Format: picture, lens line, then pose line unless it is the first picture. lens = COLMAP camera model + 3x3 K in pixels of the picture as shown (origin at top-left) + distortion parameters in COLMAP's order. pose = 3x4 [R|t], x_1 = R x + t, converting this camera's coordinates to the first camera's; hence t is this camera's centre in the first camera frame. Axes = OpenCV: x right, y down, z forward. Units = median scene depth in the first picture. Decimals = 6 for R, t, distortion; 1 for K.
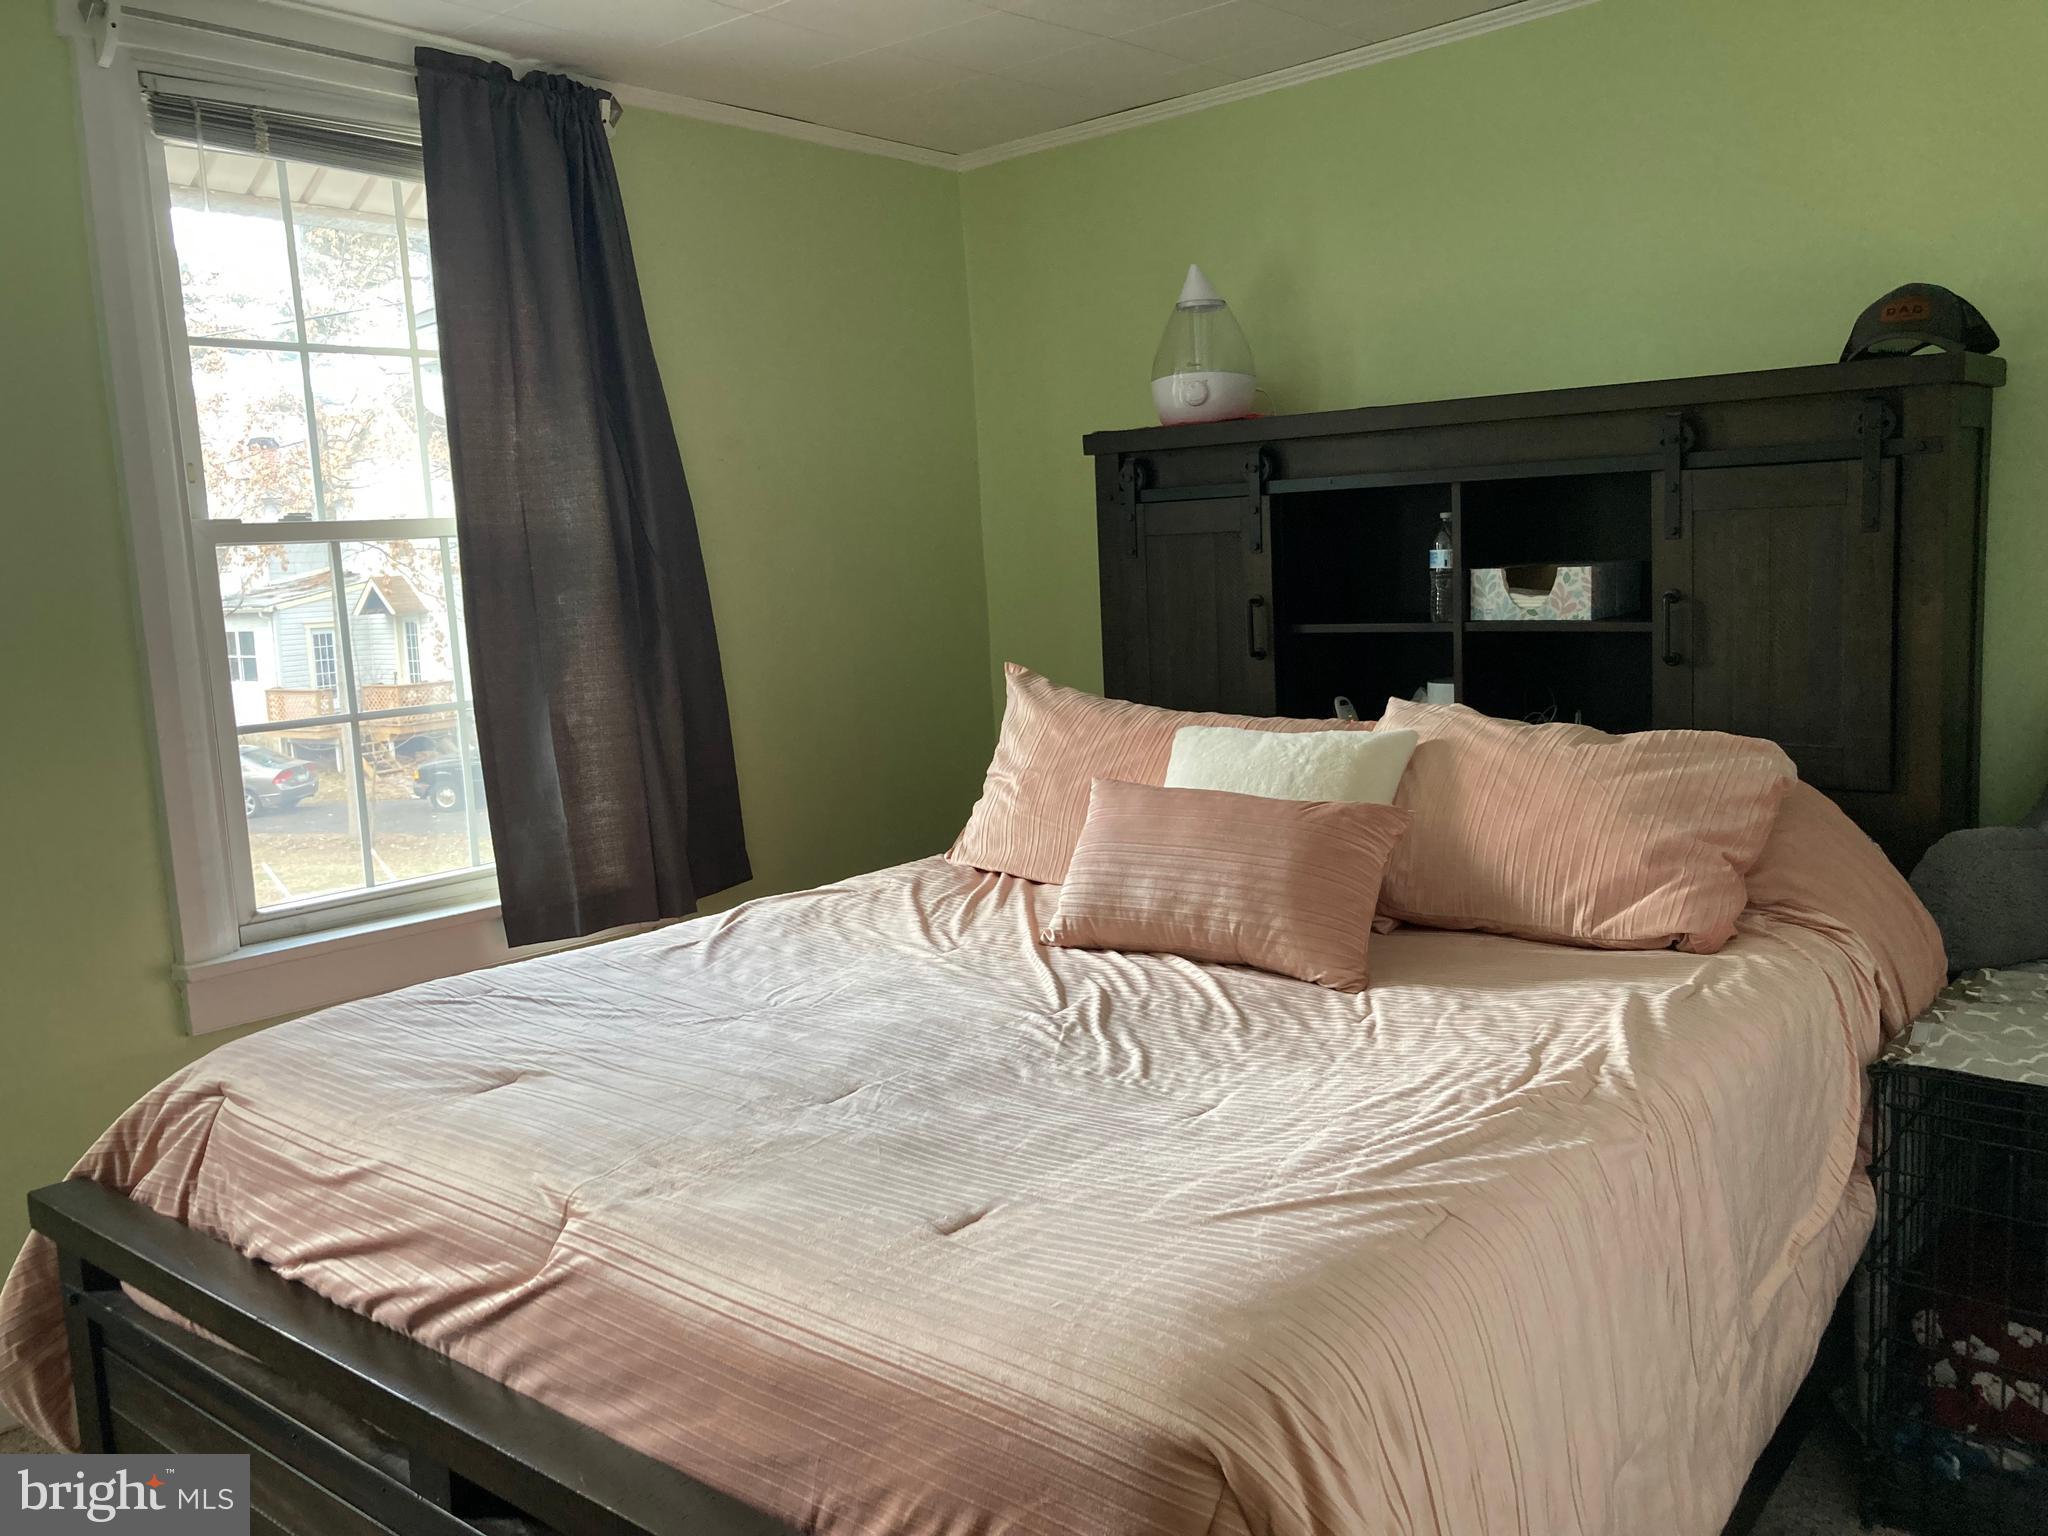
lens RADIAL K [[1695.0, 0, 1024.0], [0, 1695.0, 768.0], [0, 0, 1]] dist [-0.002107, 0.046986]
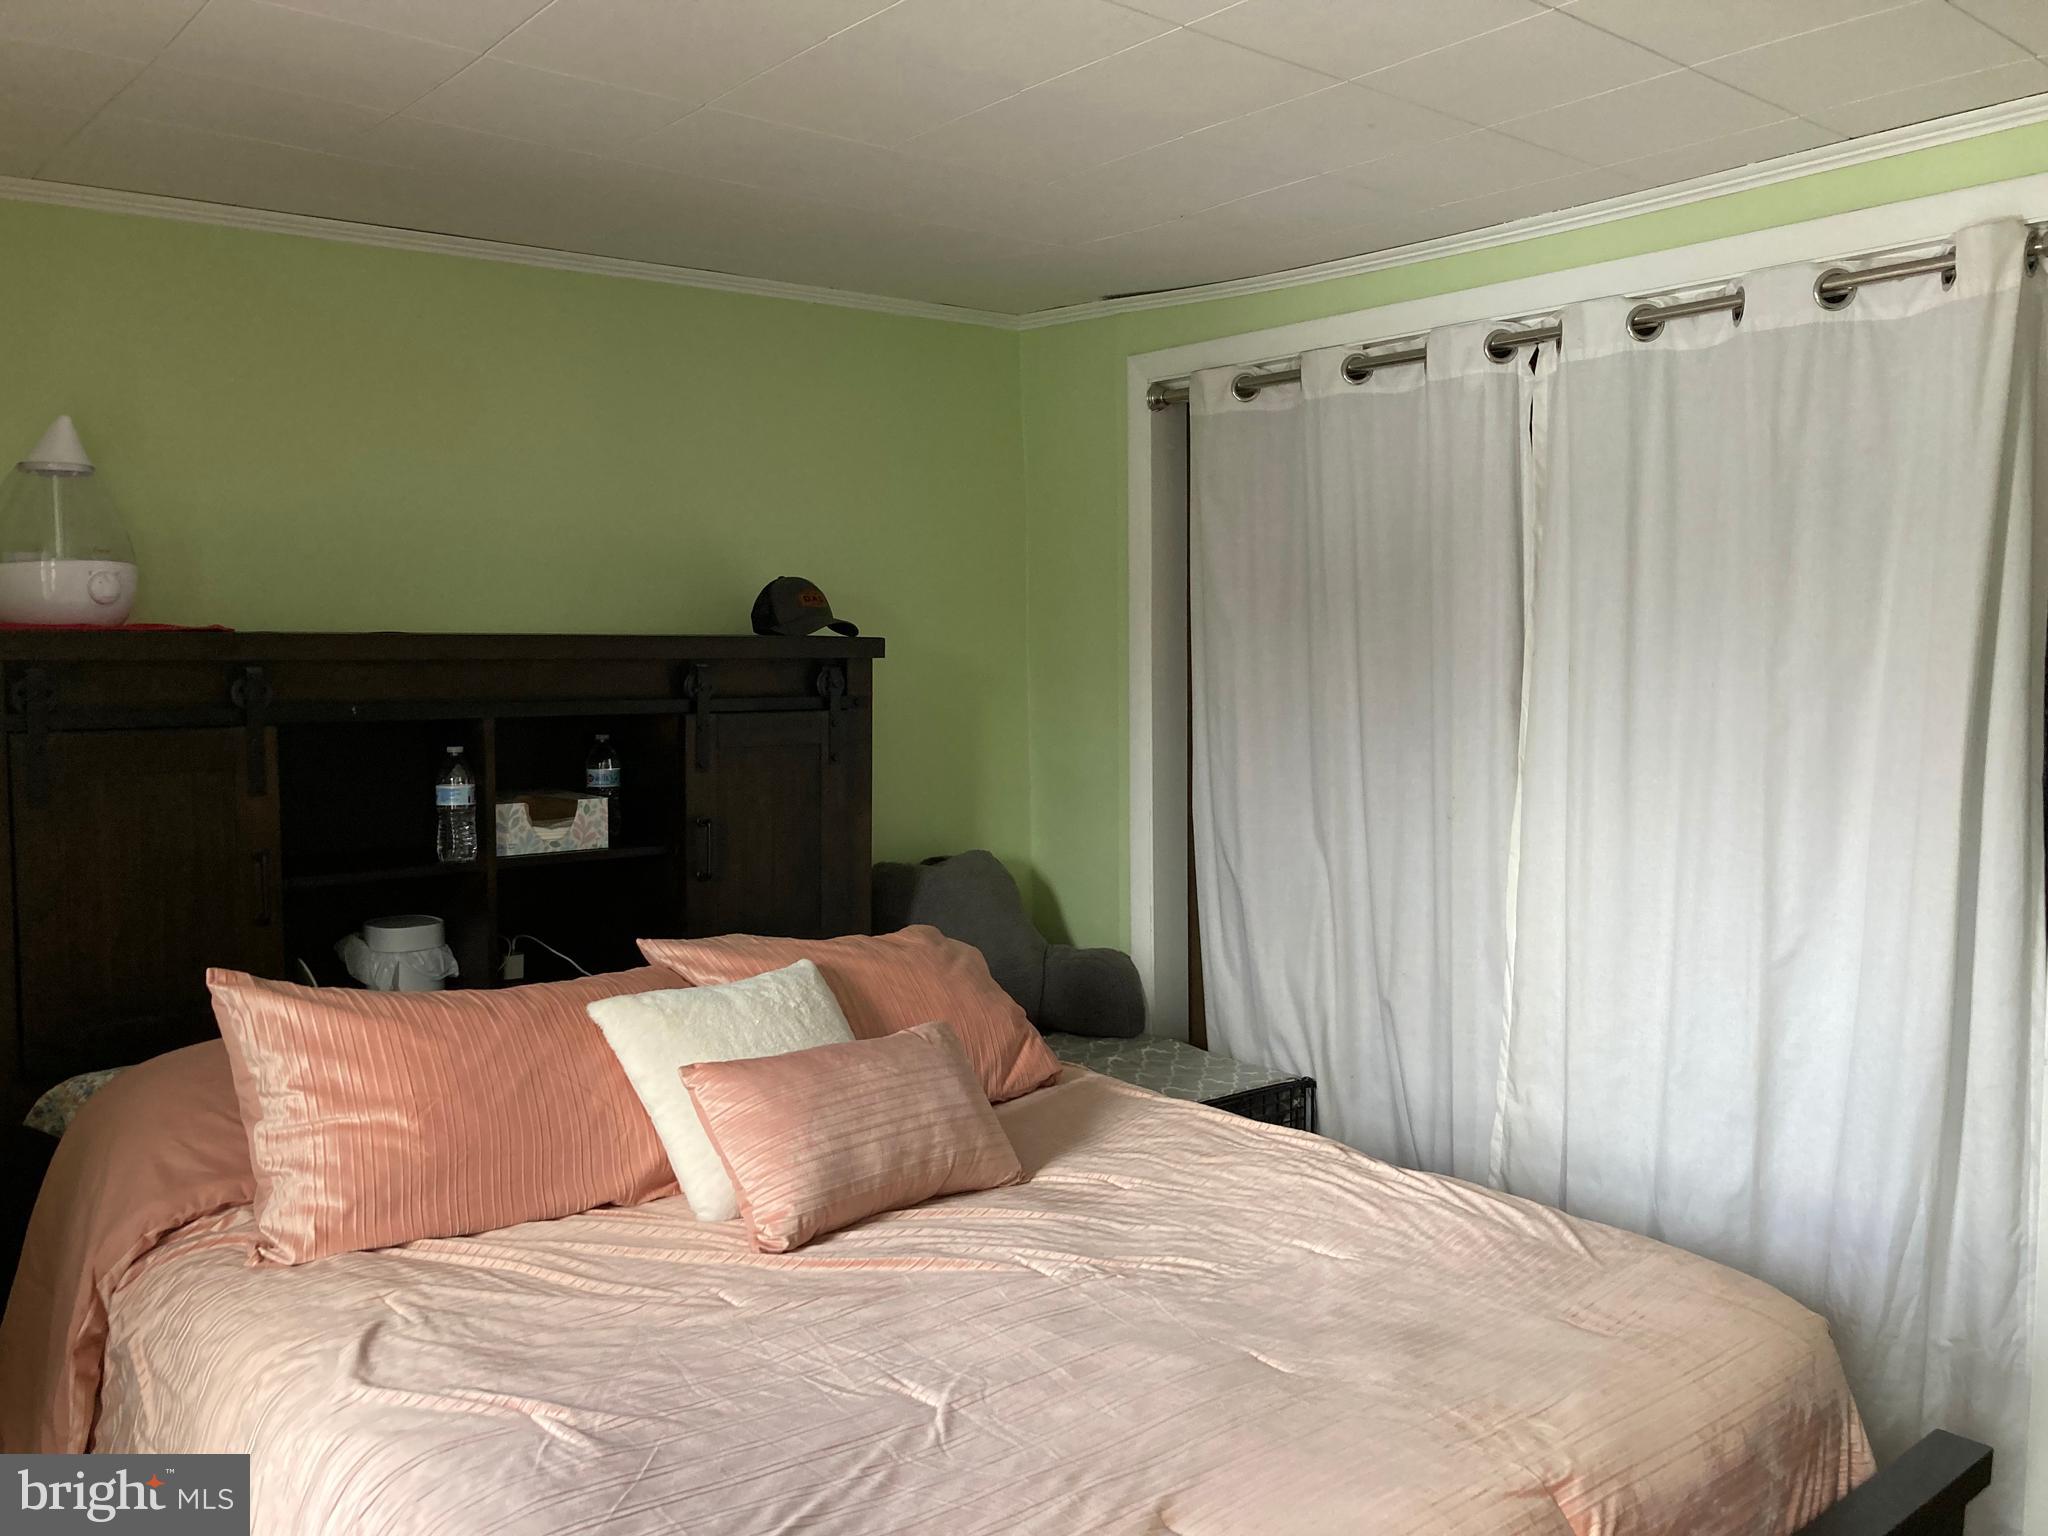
lens RADIAL K [[1695.0, 0, 1024.0], [0, 1695.0, 768.0], [0, 0, 1]] dist [-0.002107, 0.046986]
pose [[0.161119, -0.028577, 0.986521, -0.662954], [0.131152, 0.991335, 0.007297, -0.109420], [-0.978182, 0.128208, 0.163471, 0.563929]]
